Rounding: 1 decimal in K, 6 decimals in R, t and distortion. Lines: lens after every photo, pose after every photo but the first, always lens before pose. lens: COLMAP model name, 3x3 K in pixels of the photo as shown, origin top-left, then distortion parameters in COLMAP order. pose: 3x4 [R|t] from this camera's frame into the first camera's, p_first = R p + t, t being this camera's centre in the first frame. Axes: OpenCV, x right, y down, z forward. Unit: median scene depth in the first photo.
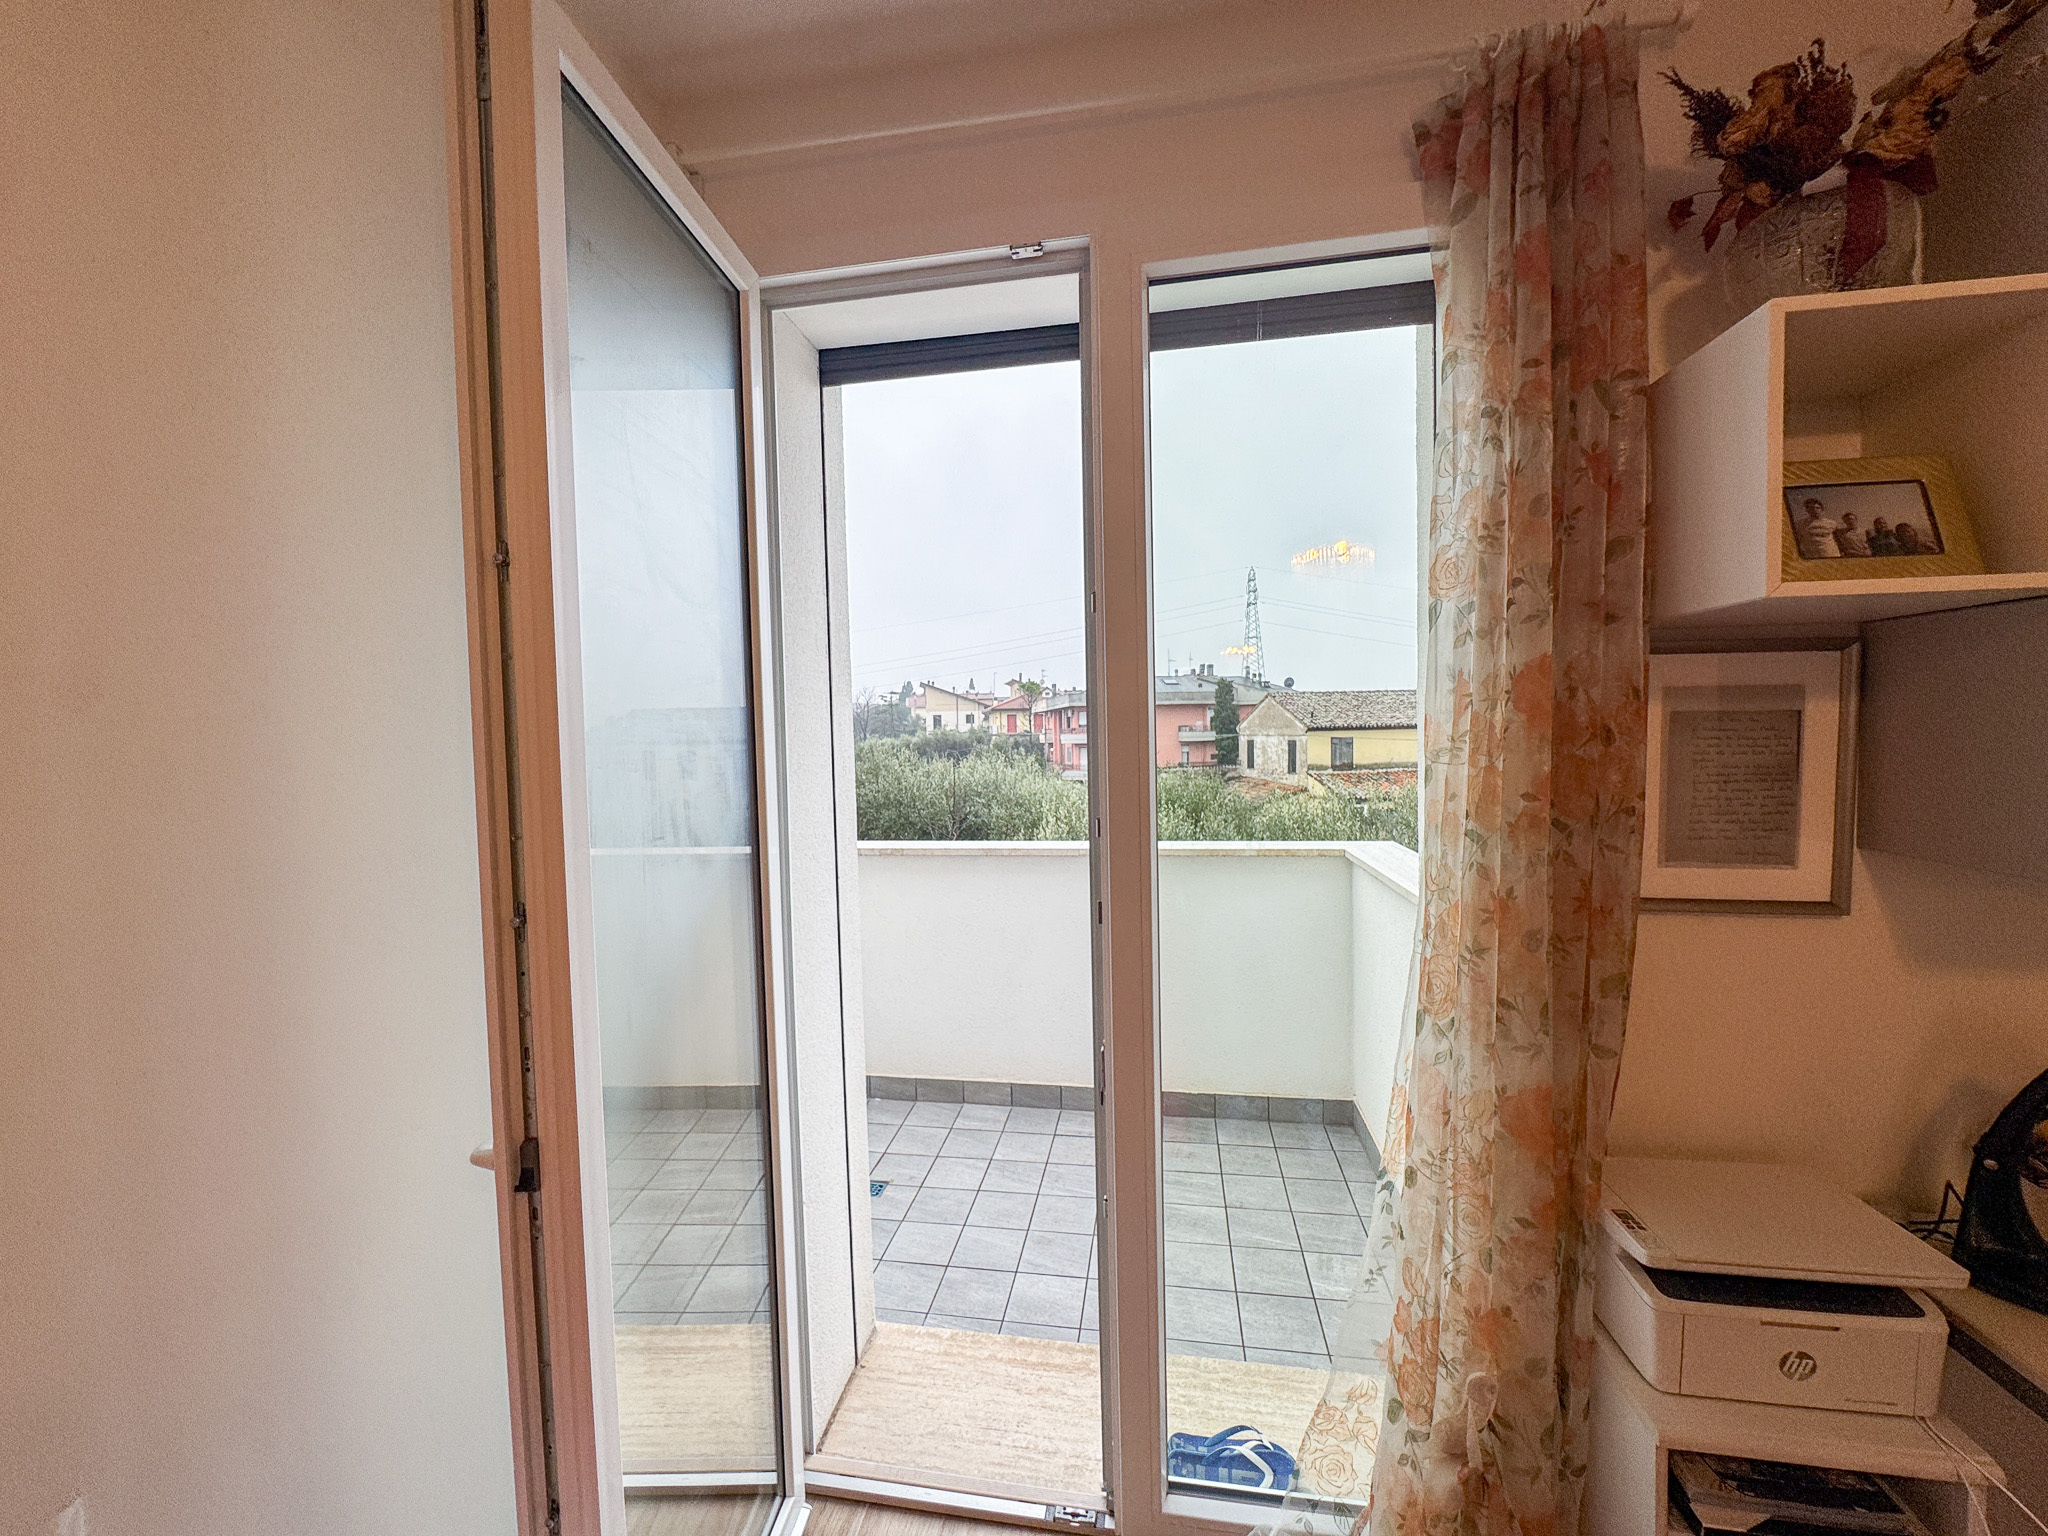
lens RADIAL K [[819.4, 0, 1031.1], [0, 819.4, 769.5], [0, 0, 1]] dist [-0.005546, 0.000549]
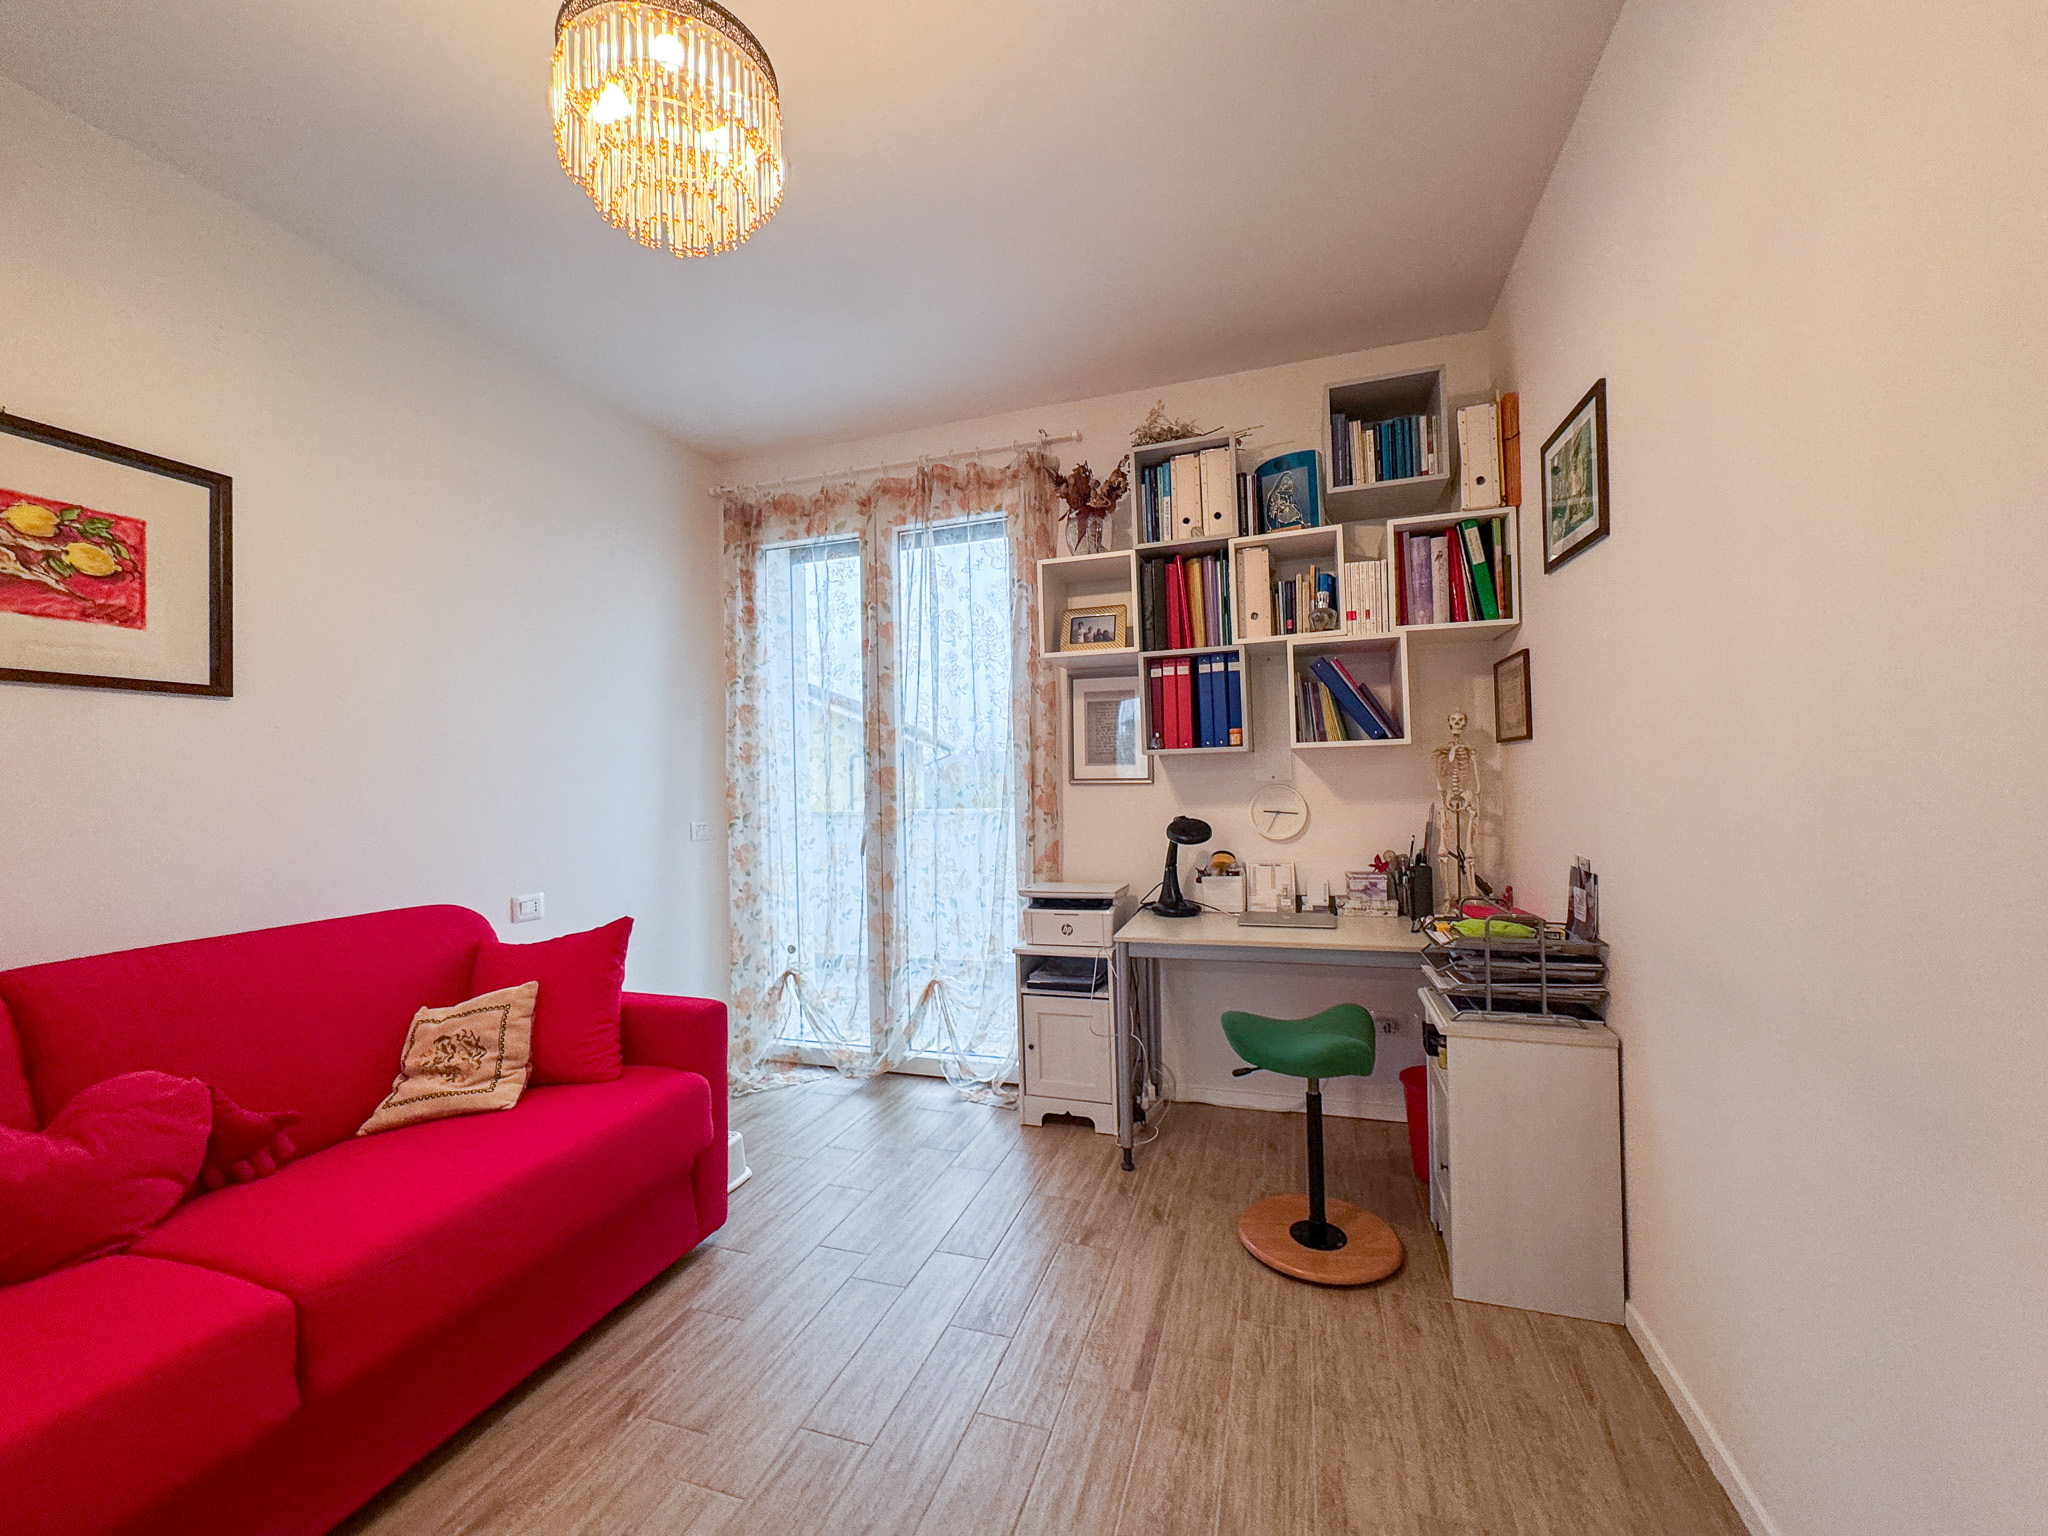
lens RADIAL K [[819.4, 0, 1024.1], [0, 819.4, 763.8], [0, 0, 1]] dist [-0.005546, 0.000549]
pose [[0.987683, -0.007467, -0.156293, 1.208315], [-0.003048, 0.997753, -0.066929, 0.344536], [0.156441, 0.066581, 0.985441, -1.776672]]
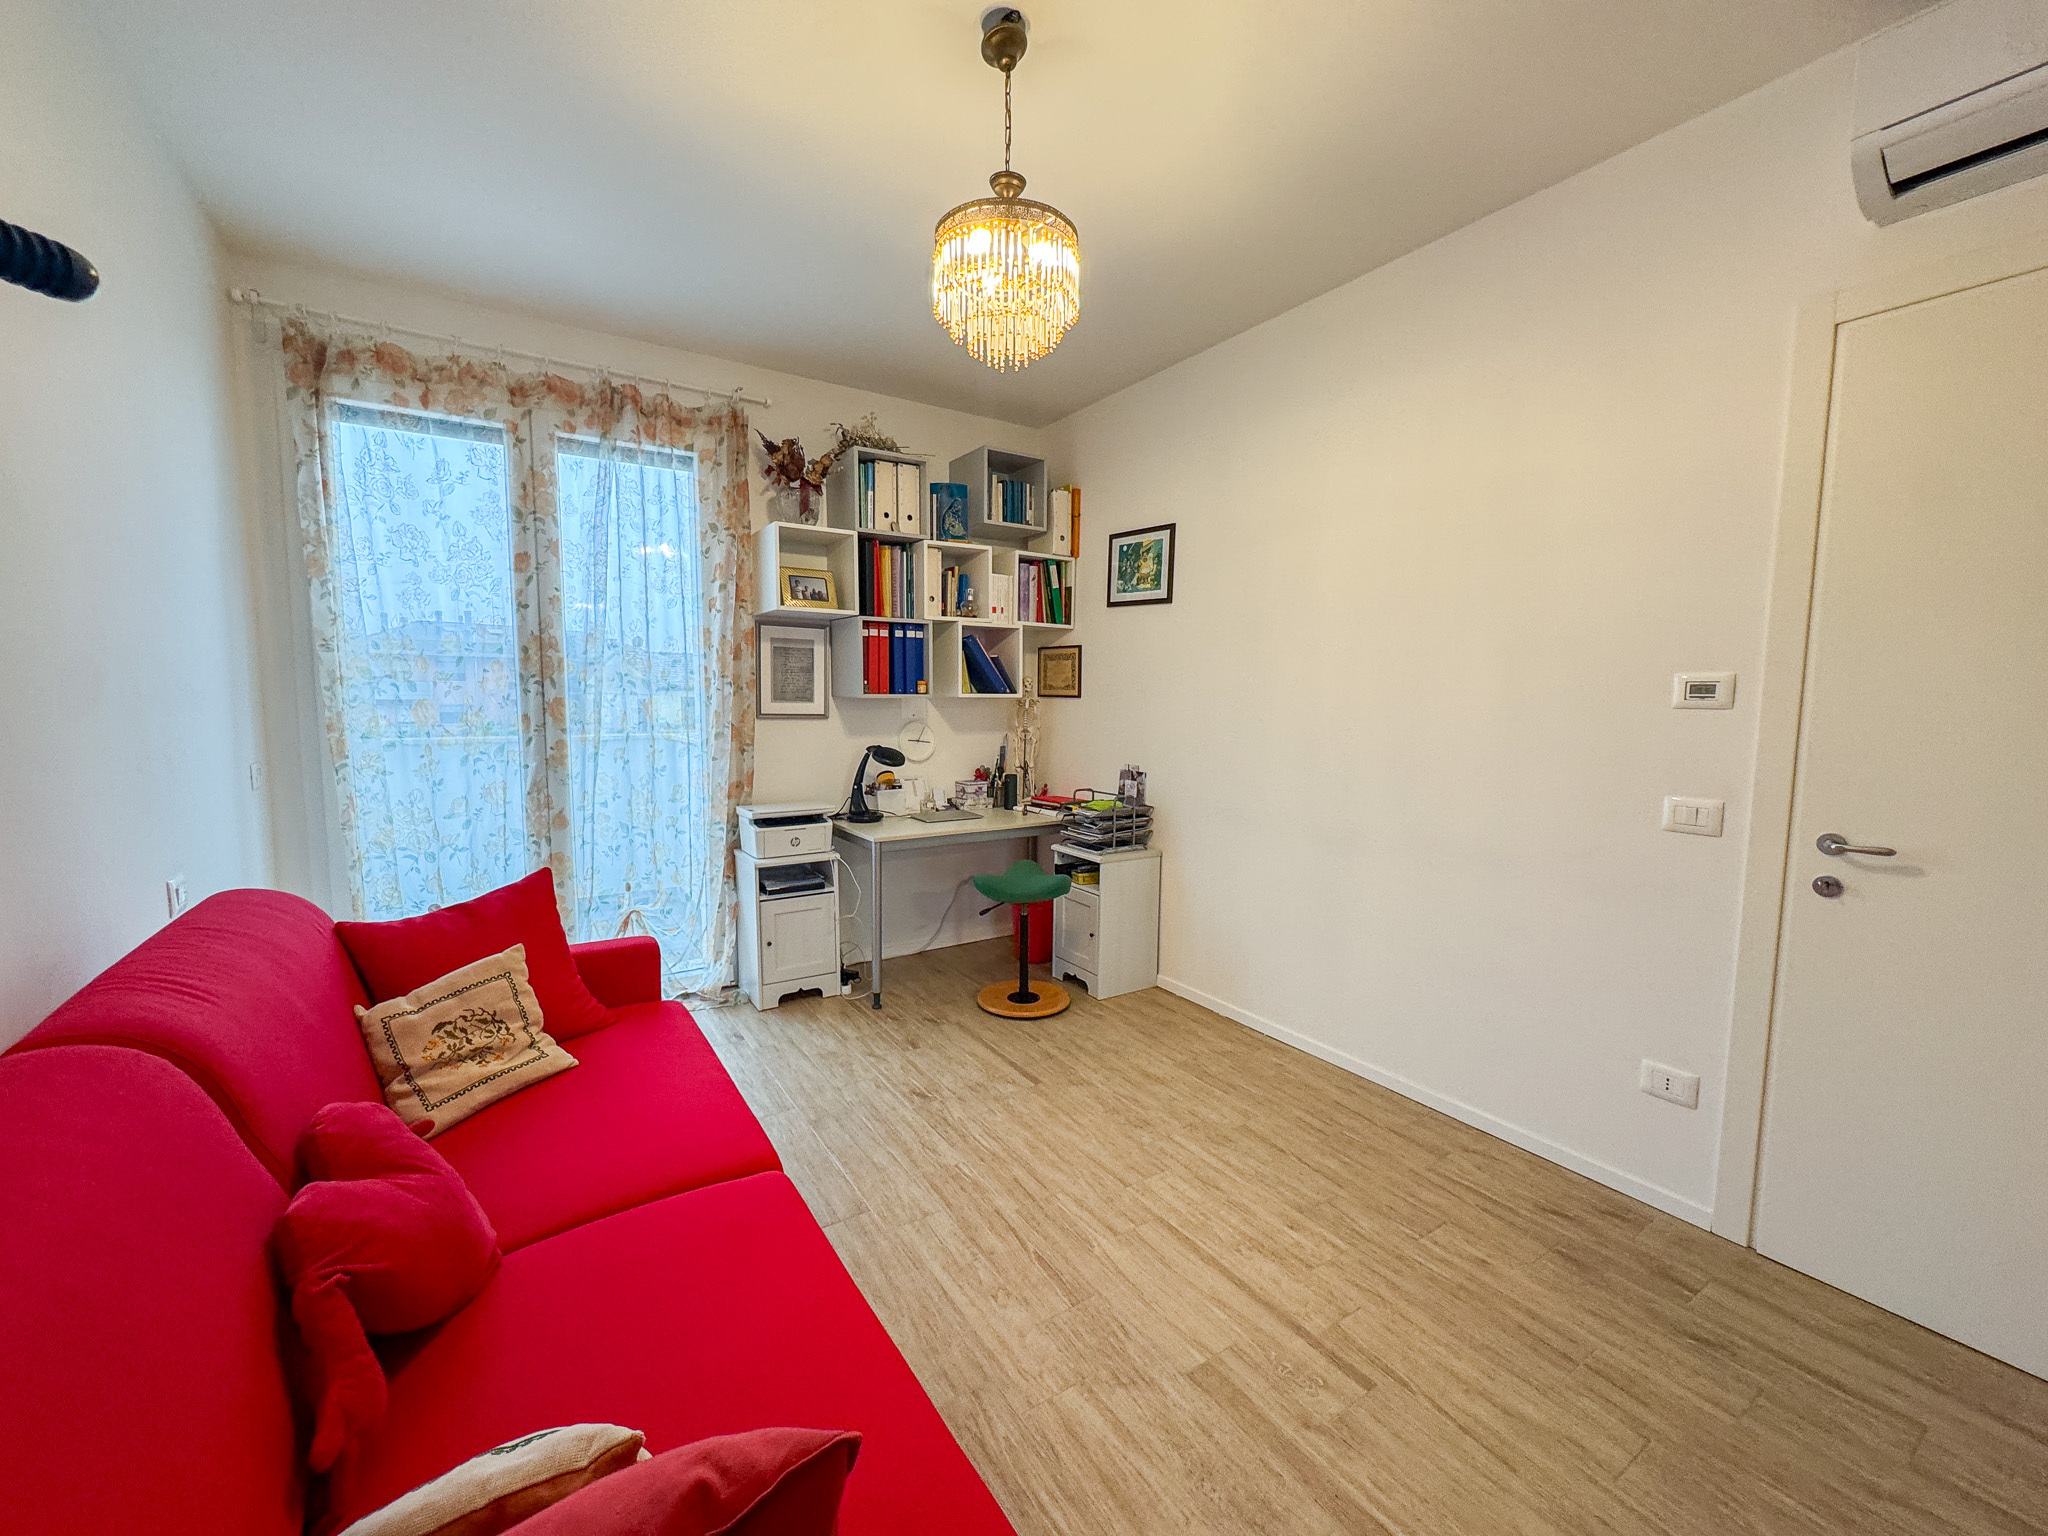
lens RADIAL K [[819.4, 0, 1029.4], [0, 819.4, 761.3], [0, 0, 1]] dist [-0.005546, 0.000549]
pose [[0.732231, -0.029479, 0.680418, -0.608567], [0.009092, 0.999397, 0.033514, 0.290750], [-0.680995, -0.018354, 0.732058, -2.043875]]
